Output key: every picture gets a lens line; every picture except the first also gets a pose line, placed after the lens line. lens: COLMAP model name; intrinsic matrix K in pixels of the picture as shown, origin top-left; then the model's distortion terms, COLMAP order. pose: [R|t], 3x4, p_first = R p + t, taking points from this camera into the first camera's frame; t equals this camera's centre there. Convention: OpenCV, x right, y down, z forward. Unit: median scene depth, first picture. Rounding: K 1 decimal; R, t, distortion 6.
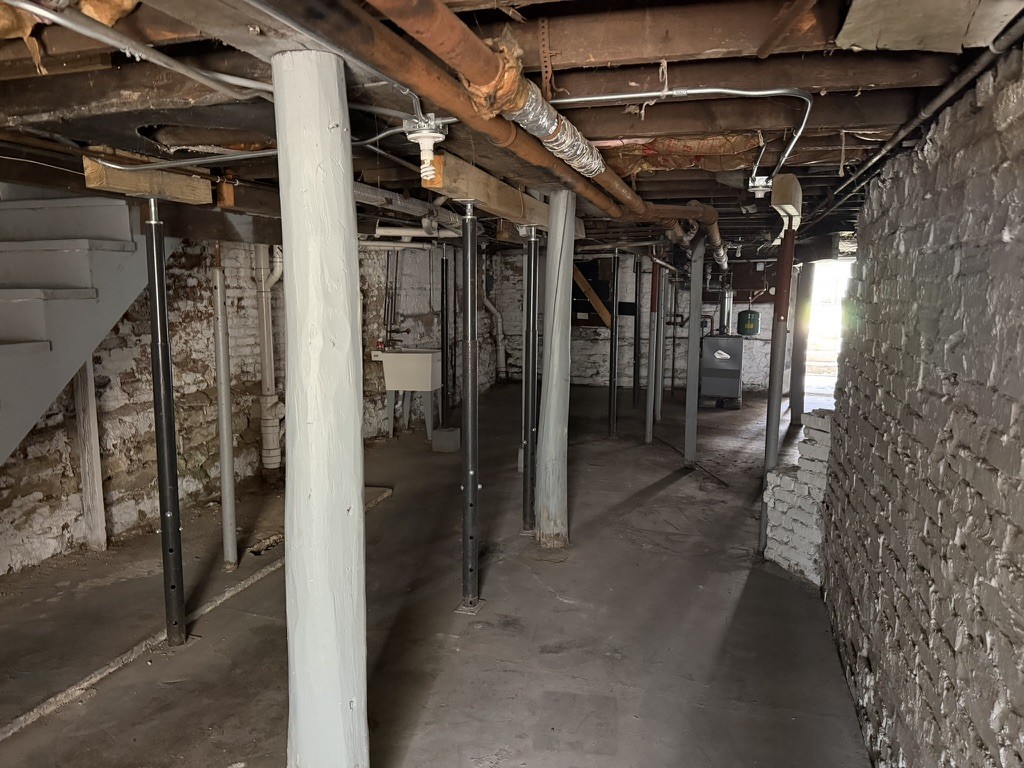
lens RADIAL K [[730.5, 0, 512.9], [0, 730.5, 397.2], [0, 0, 1]] dist [0.101951, -0.143985]
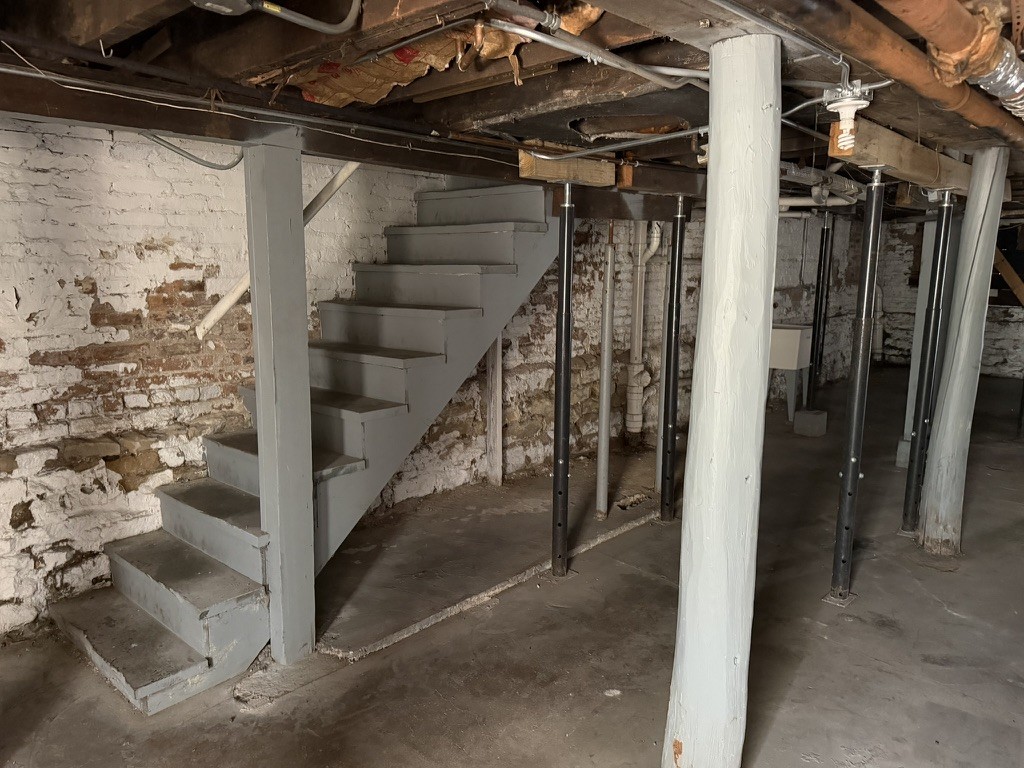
lens RADIAL K [[730.5, 0, 512.9], [0, 730.5, 397.2], [0, 0, 1]] dist [0.101951, -0.143985]
pose [[0.894940, 0.083866, -0.438234, -0.036765], [-0.067722, 0.996329, 0.052372, 0.003281], [0.441017, -0.017191, 0.897334, -0.044631]]
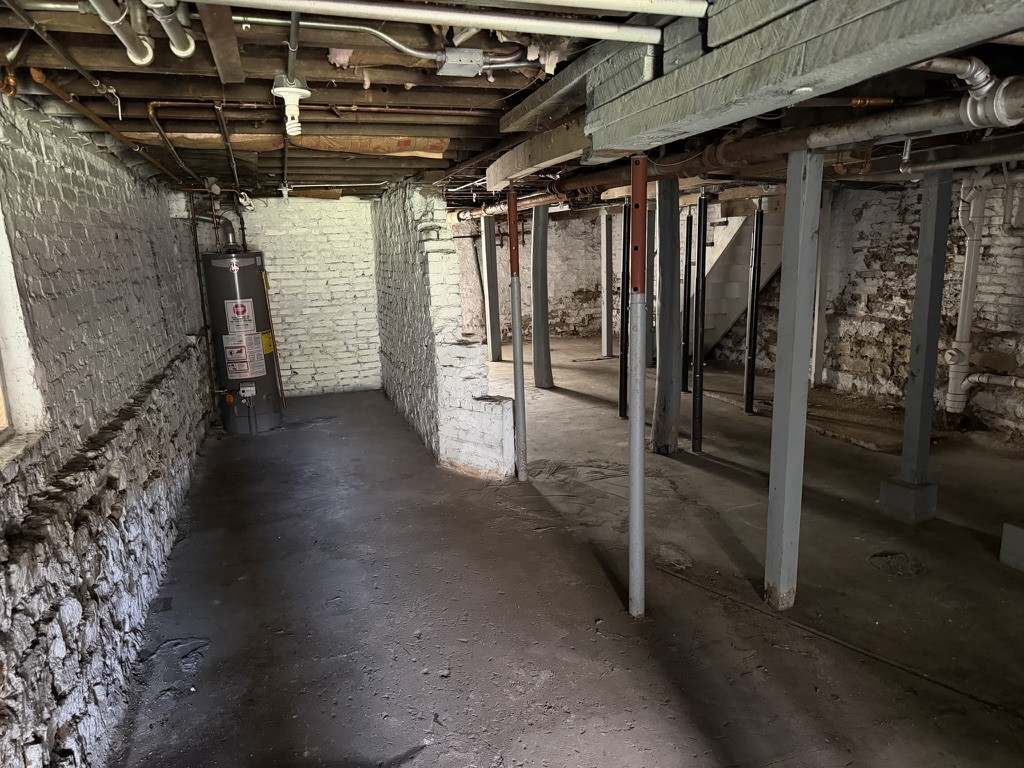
lens RADIAL K [[730.5, 0, 512.9], [0, 730.5, 397.2], [0, 0, 1]] dist [0.101951, -0.143985]
pose [[-0.831286, 0.129606, -0.540524, 1.282589], [-0.057548, 0.947142, 0.315610, -0.369208], [0.552858, 0.293468, -0.779887, 2.483788]]
